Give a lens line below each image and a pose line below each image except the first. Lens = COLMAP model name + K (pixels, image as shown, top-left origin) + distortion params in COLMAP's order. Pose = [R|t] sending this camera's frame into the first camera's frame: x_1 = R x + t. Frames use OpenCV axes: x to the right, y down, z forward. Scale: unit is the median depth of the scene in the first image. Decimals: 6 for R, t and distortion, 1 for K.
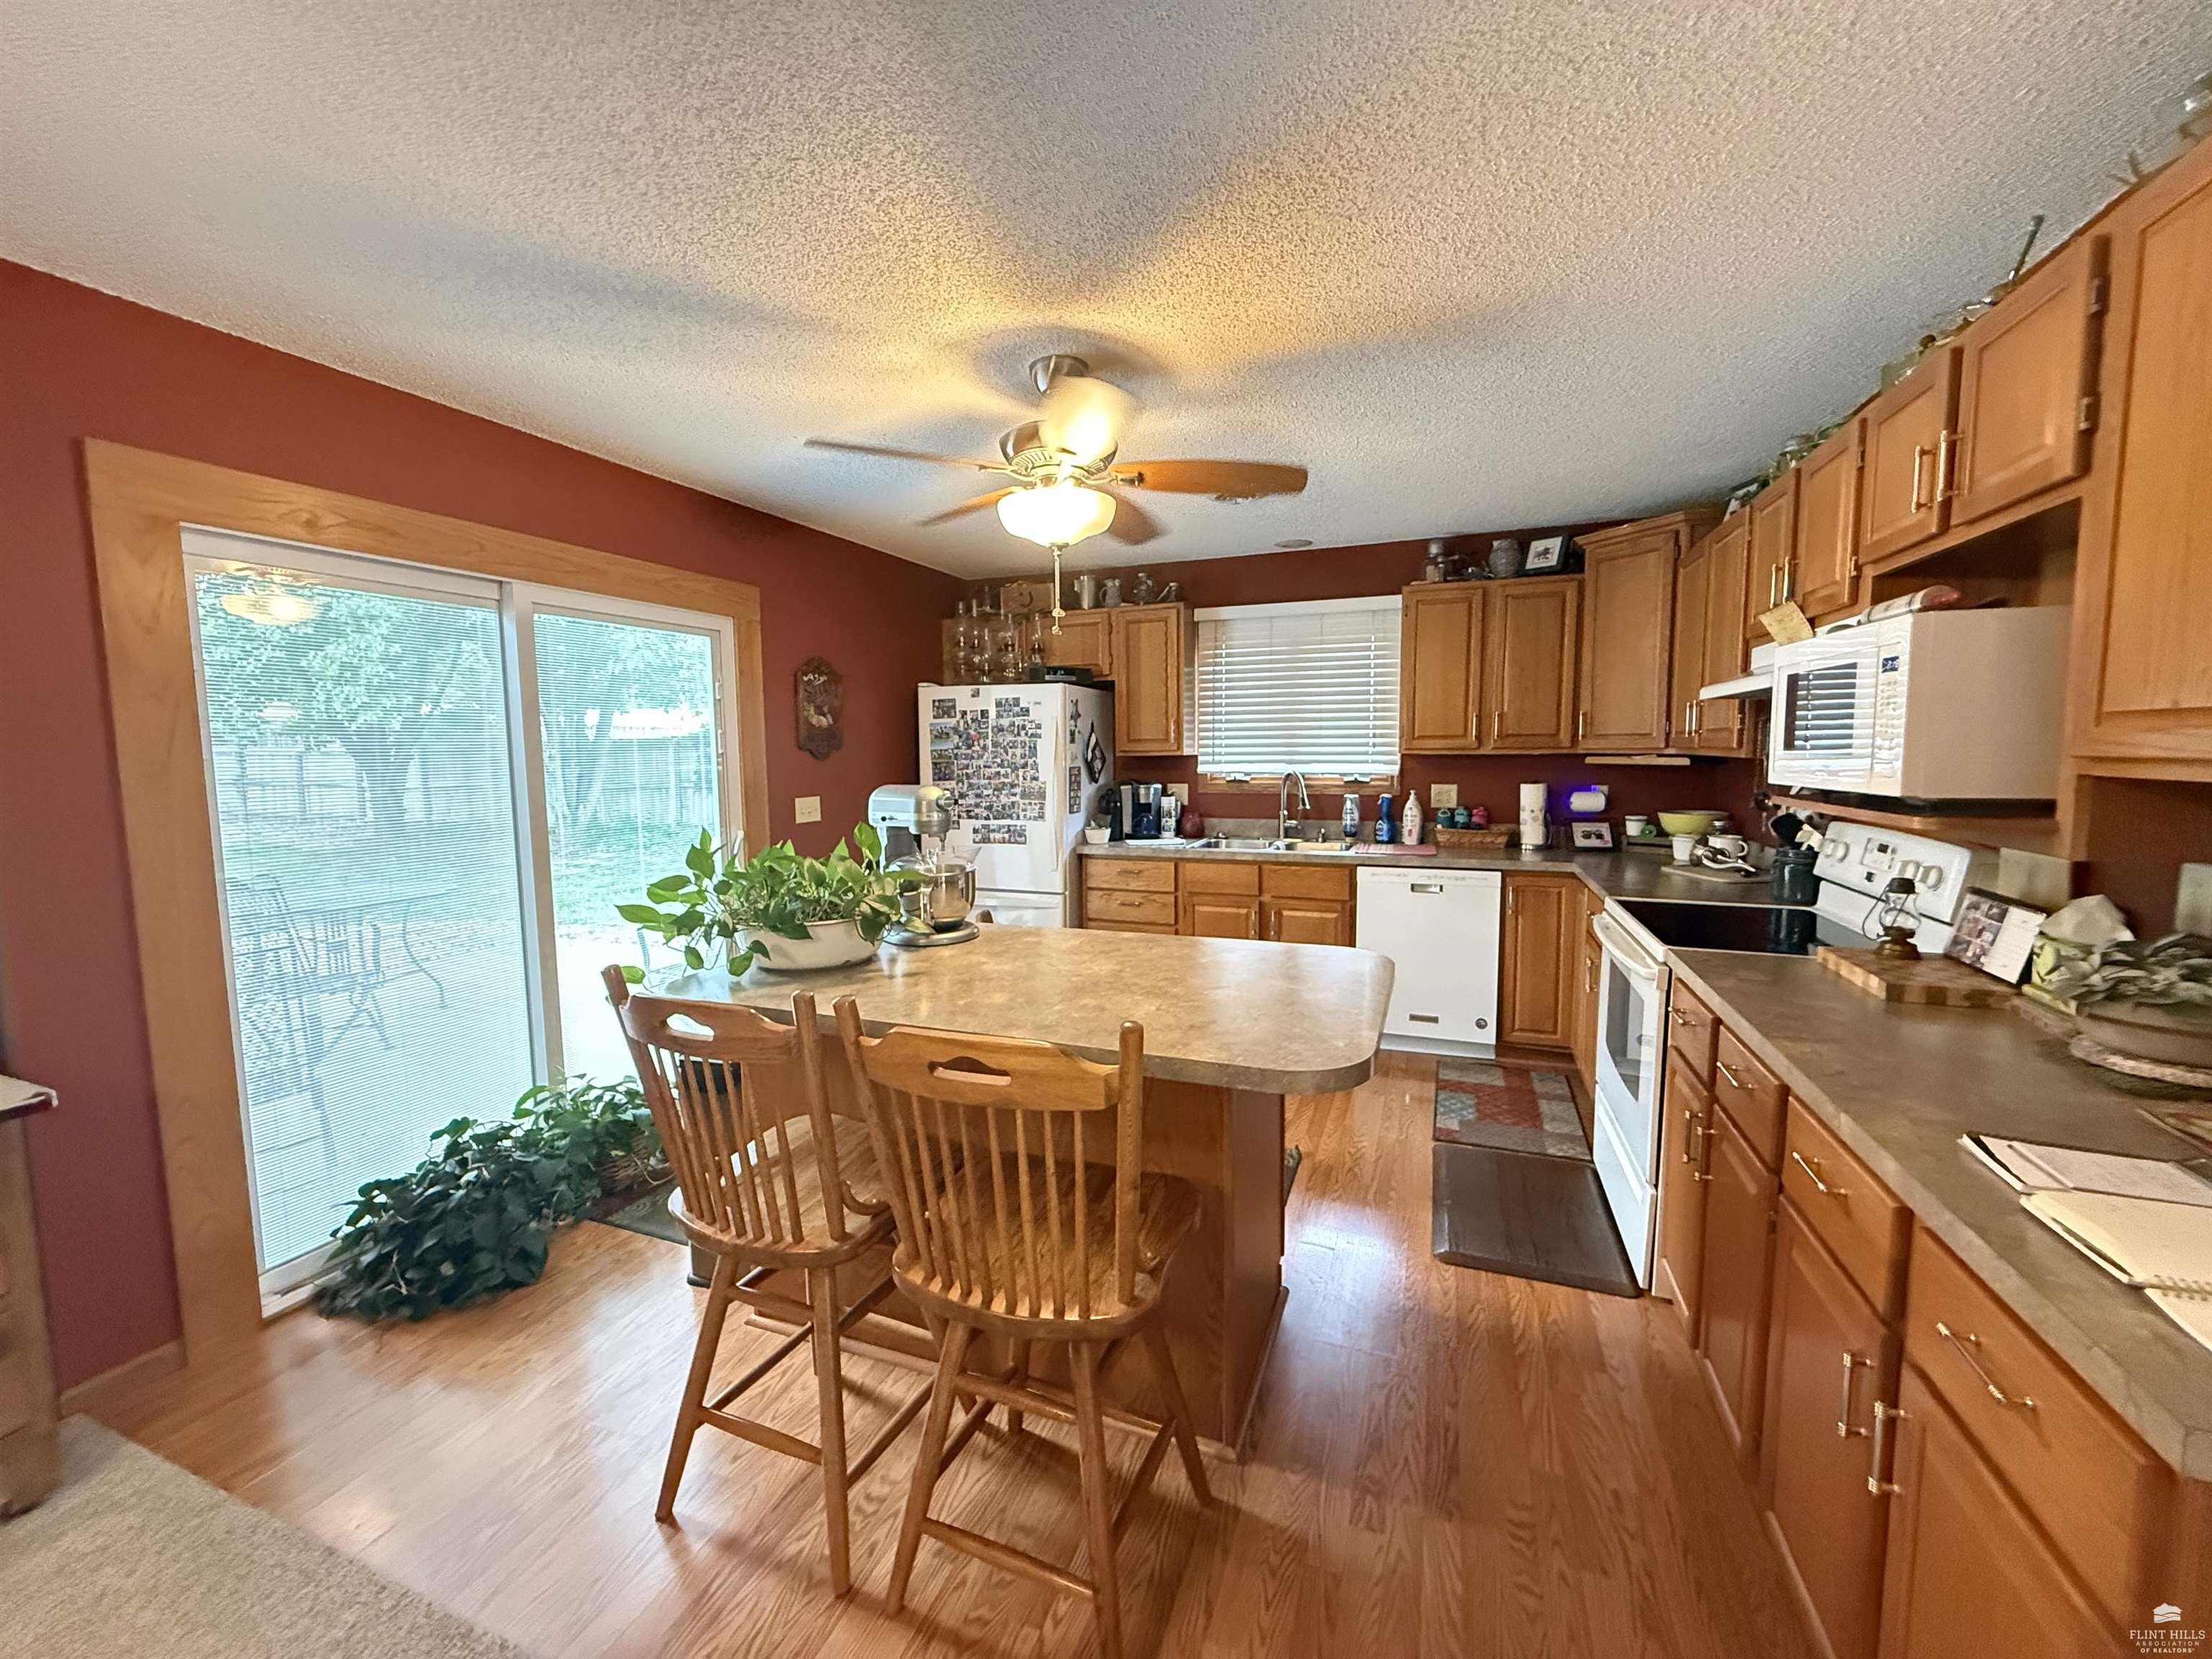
lens RADIAL K [[880.6, 0, 1099.1], [0, 880.6, 826.8], [0, 0, 1]] dist [-0.002082, -0.000140]
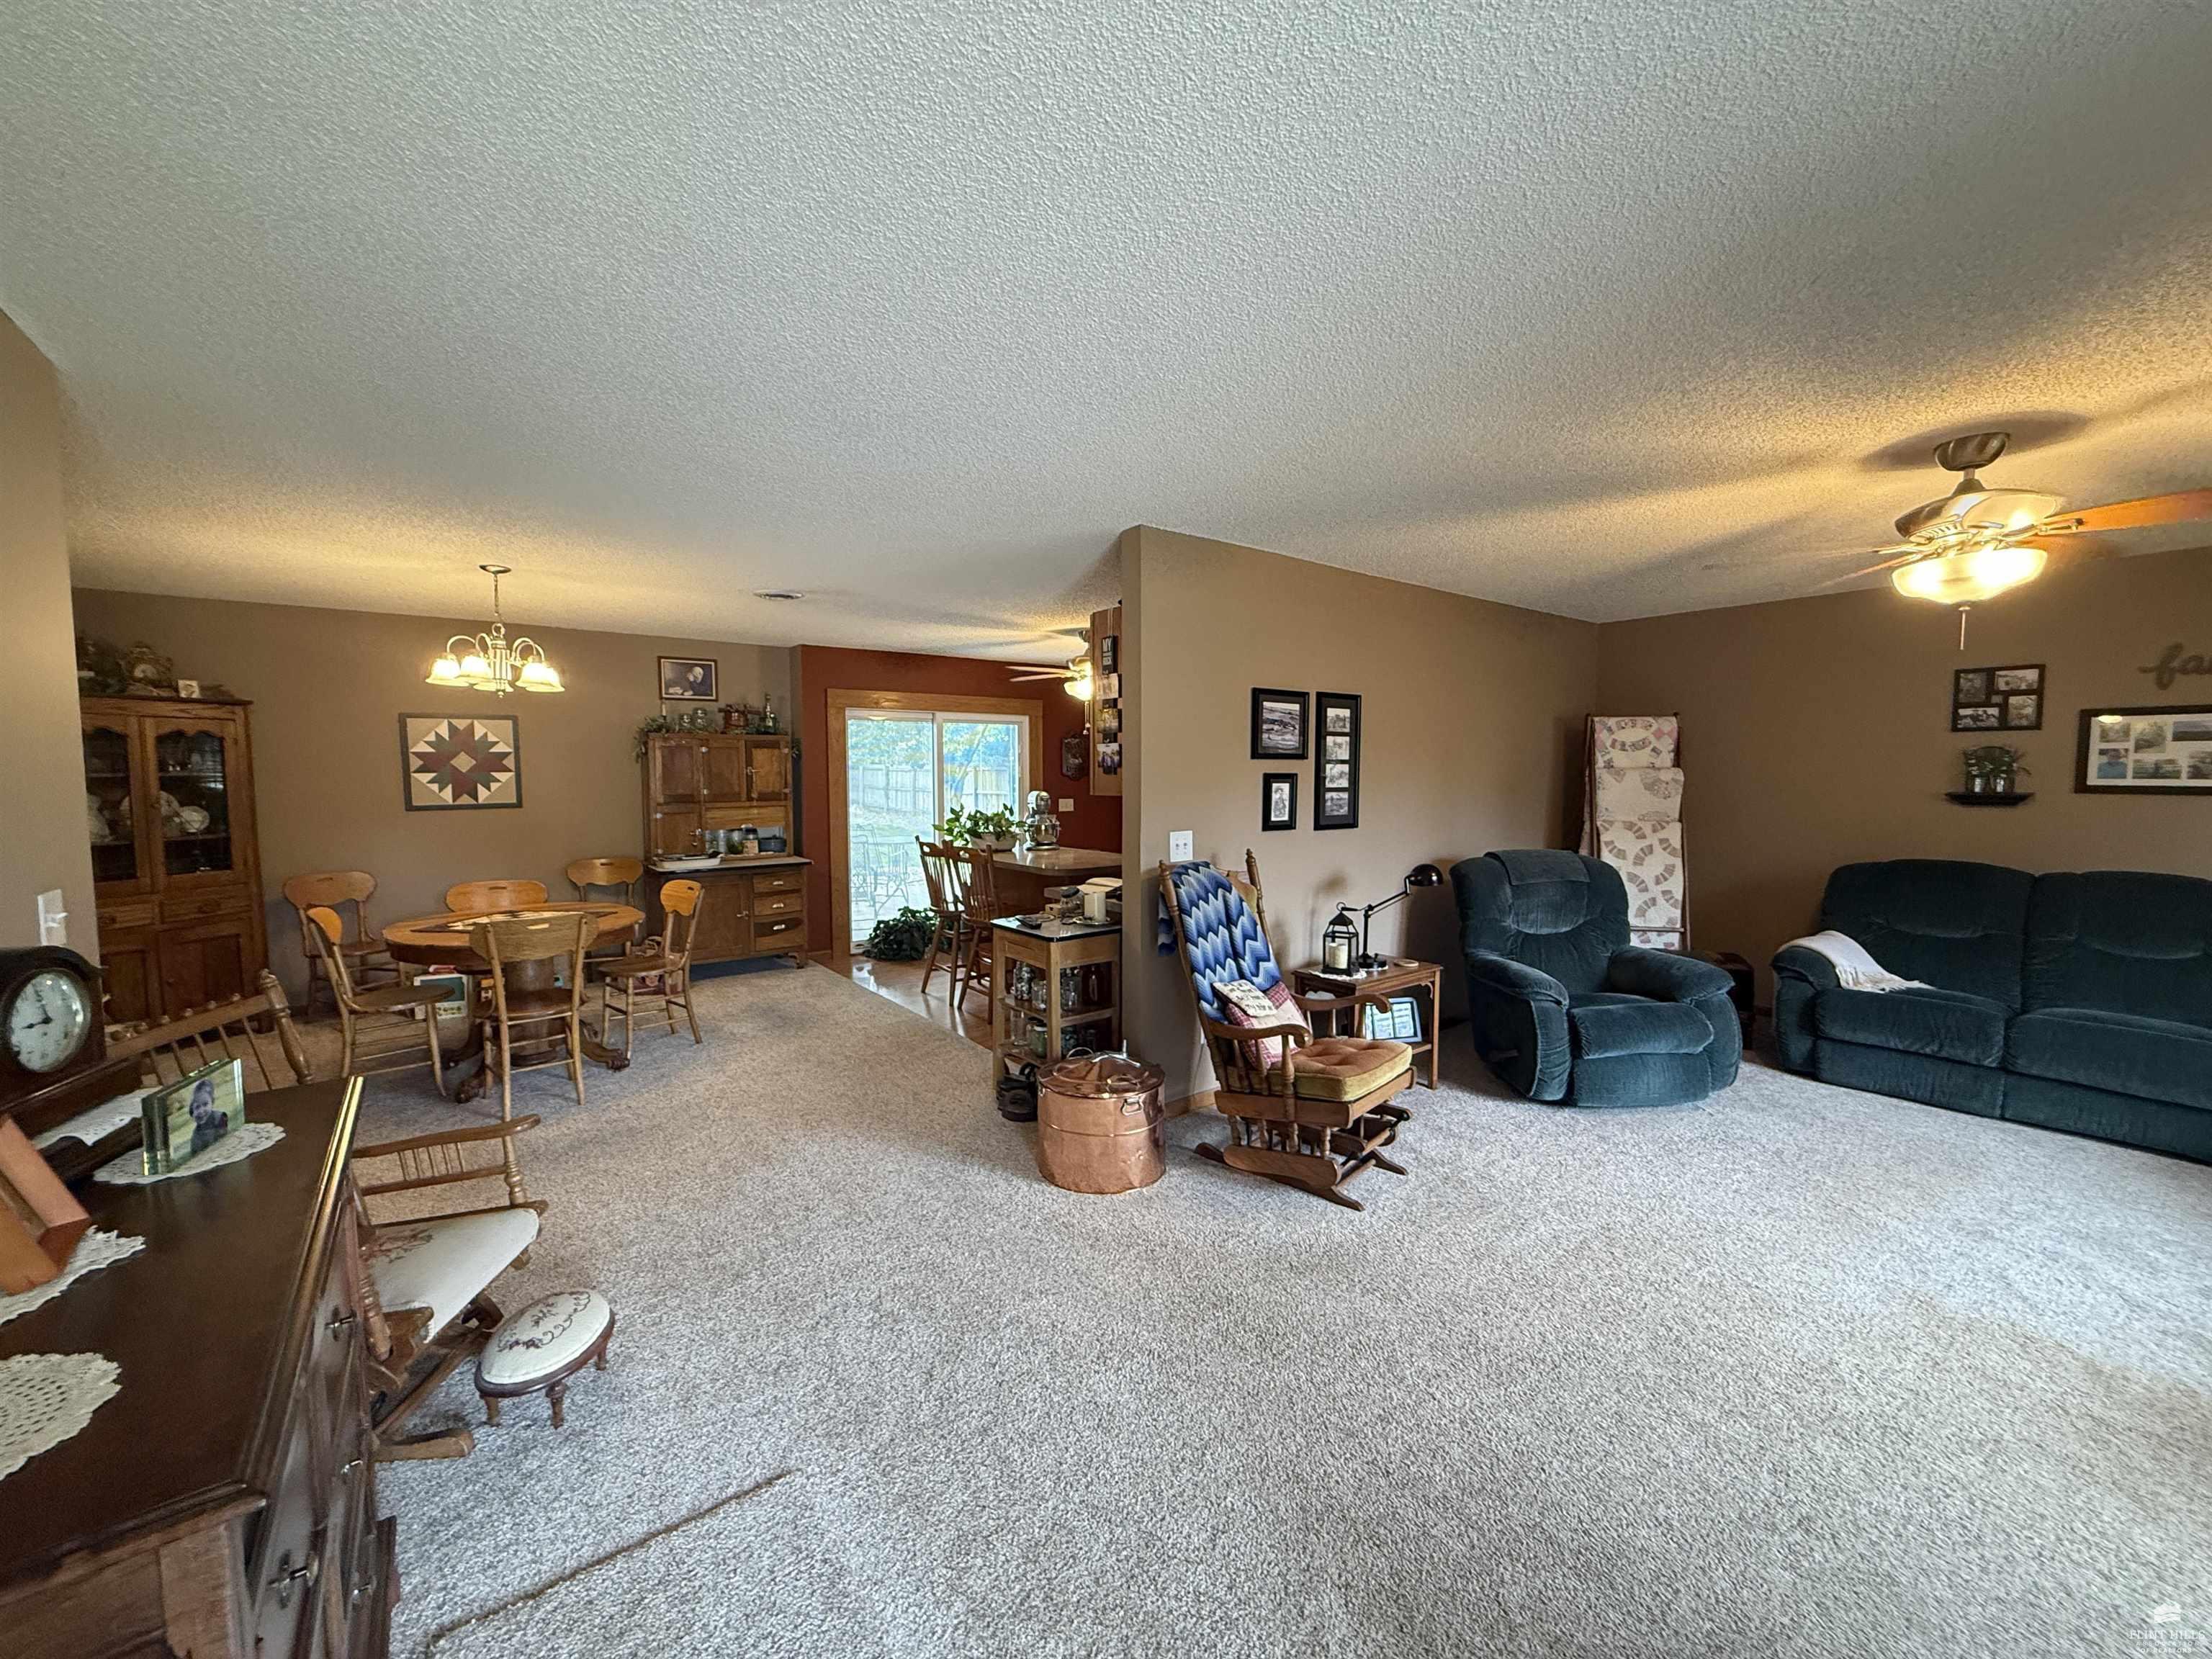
lens RADIAL K [[877.4, 0, 1098.4], [0, 877.4, 825.1], [0, 0, 1]] dist [-0.000592, -0.000174]
pose [[0.854442, 0.042560, -0.517800, 0.779182], [-0.054939, 0.998453, -0.008591, 0.039466], [0.516633, 0.035788, 0.855458, -0.688034]]
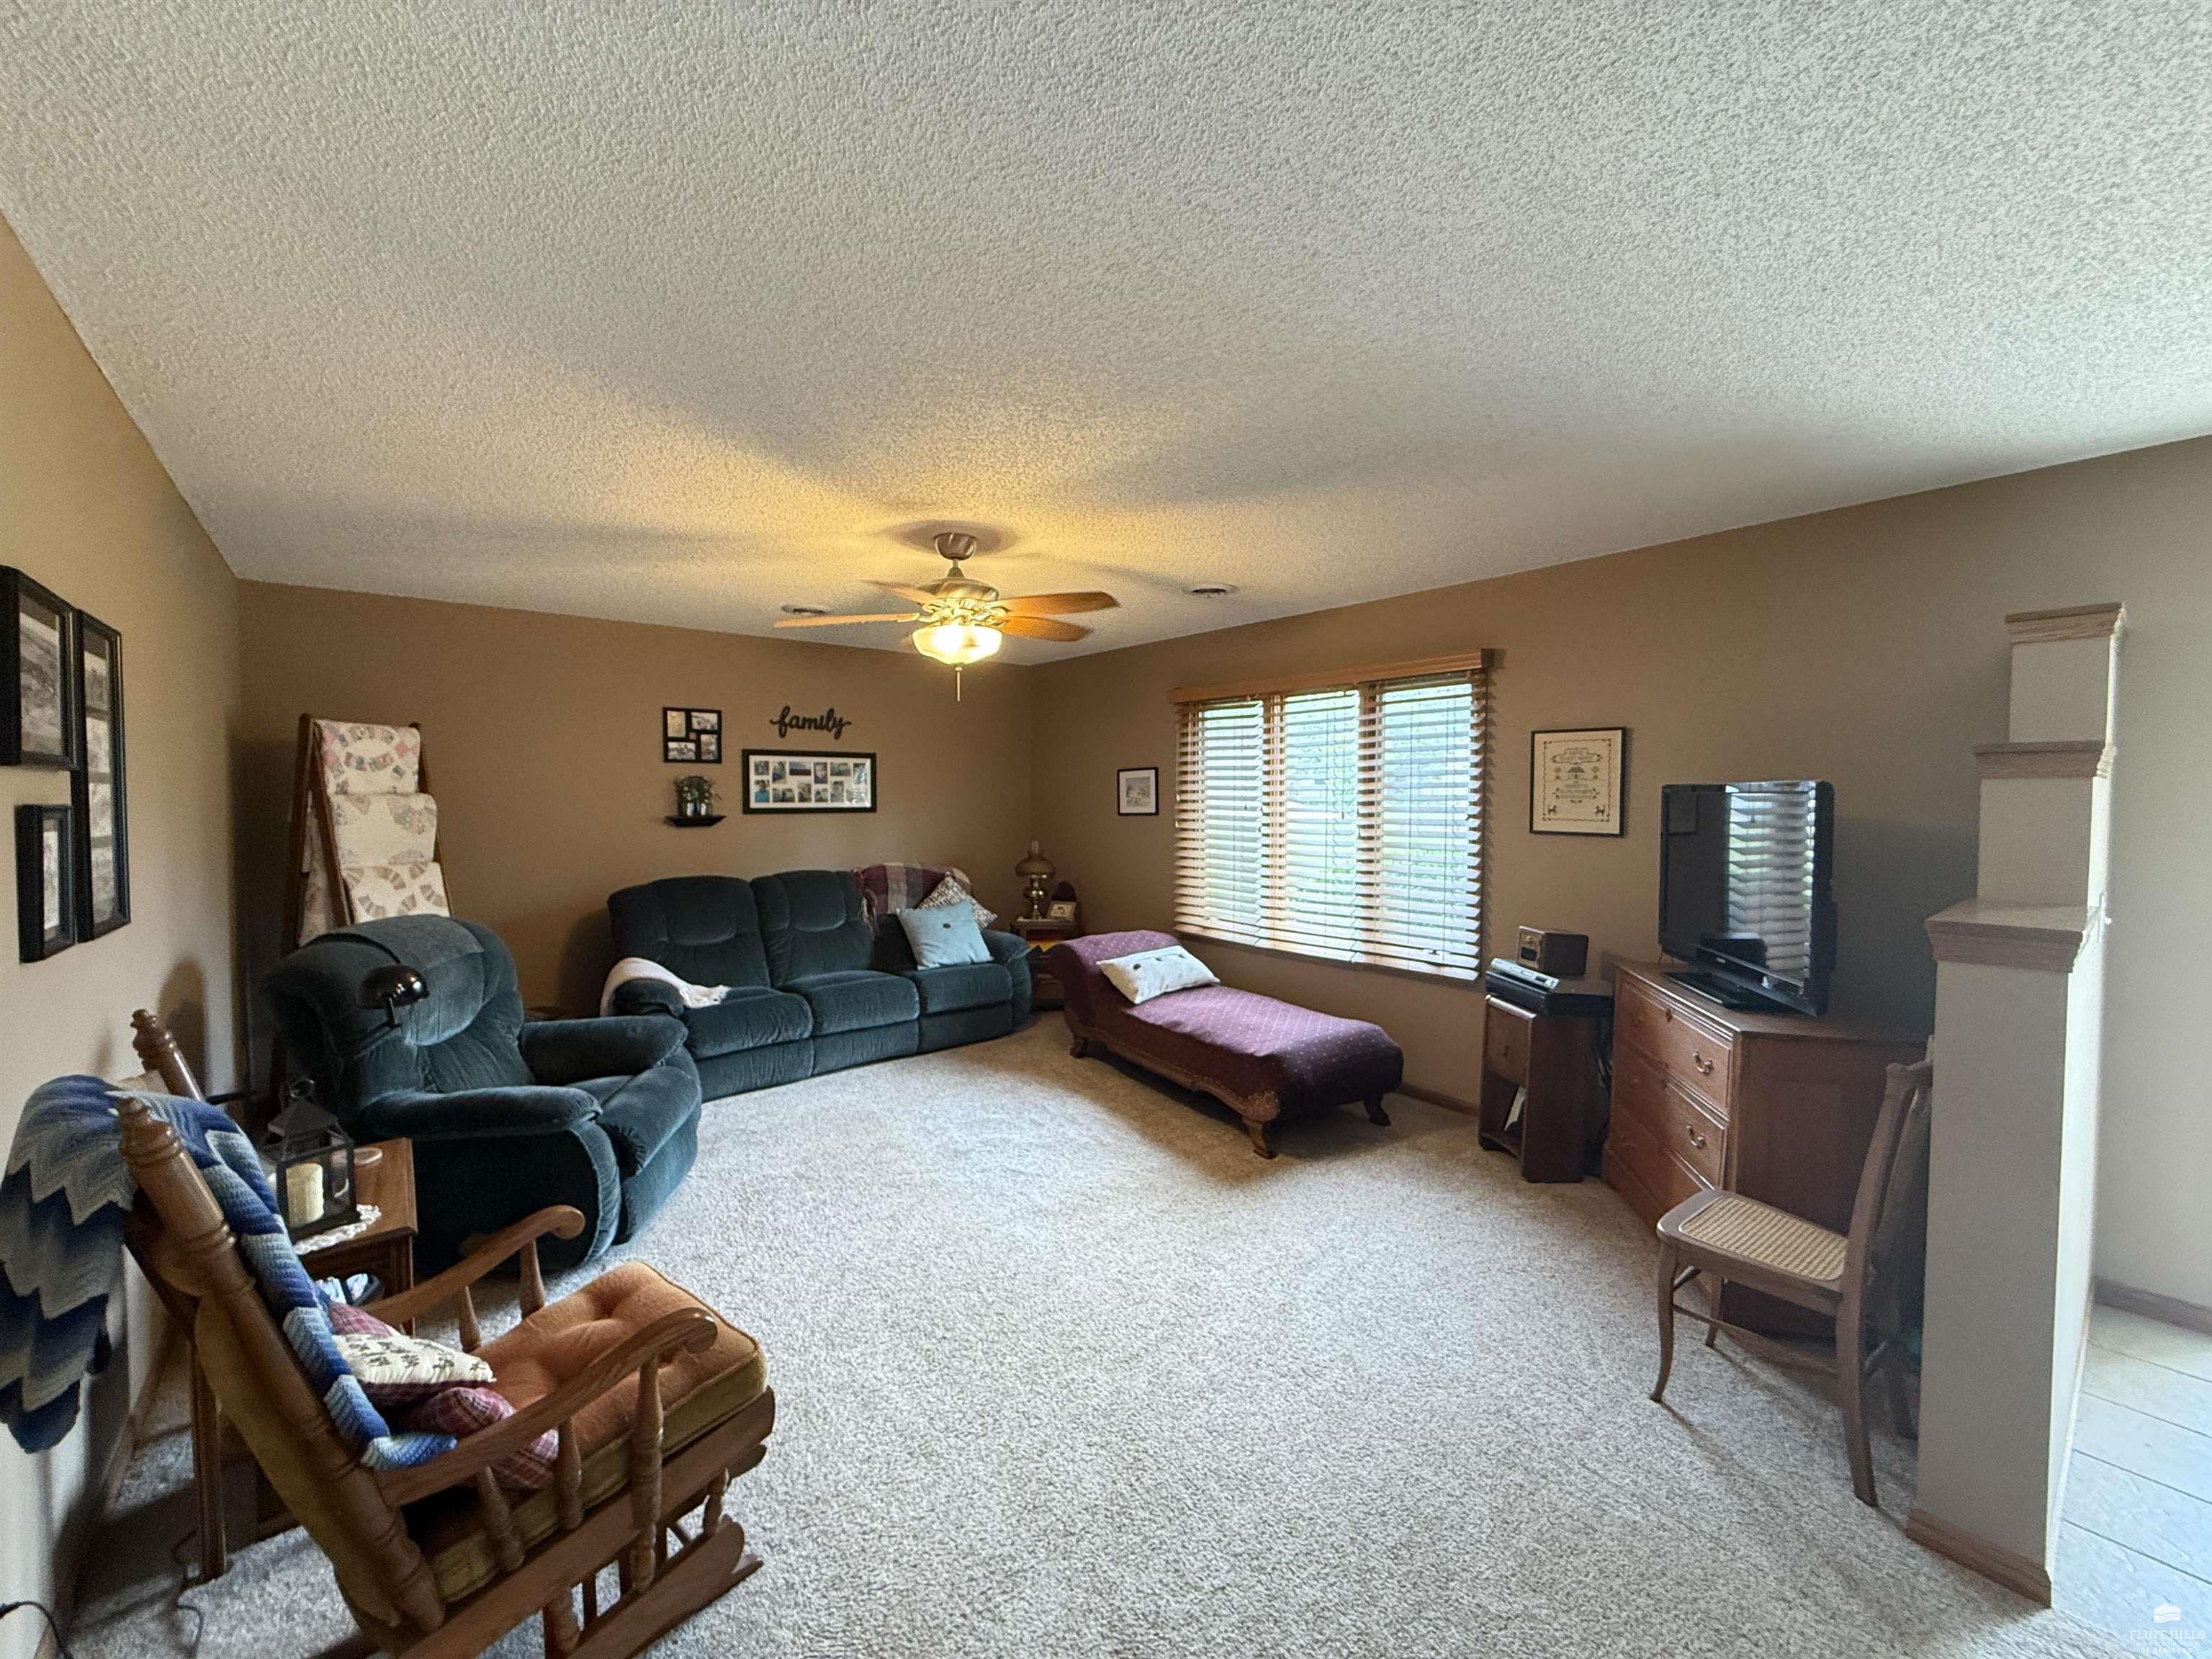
lens RADIAL K [[877.4, 0, 1098.4], [0, 877.4, 825.1], [0, 0, 1]] dist [-0.000592, -0.000174]
pose [[0.483779, -0.019797, 0.874966, 0.331674], [0.075056, 0.996999, -0.018941, 0.011491], [-0.871966, 0.074835, 0.483813, -0.317671]]
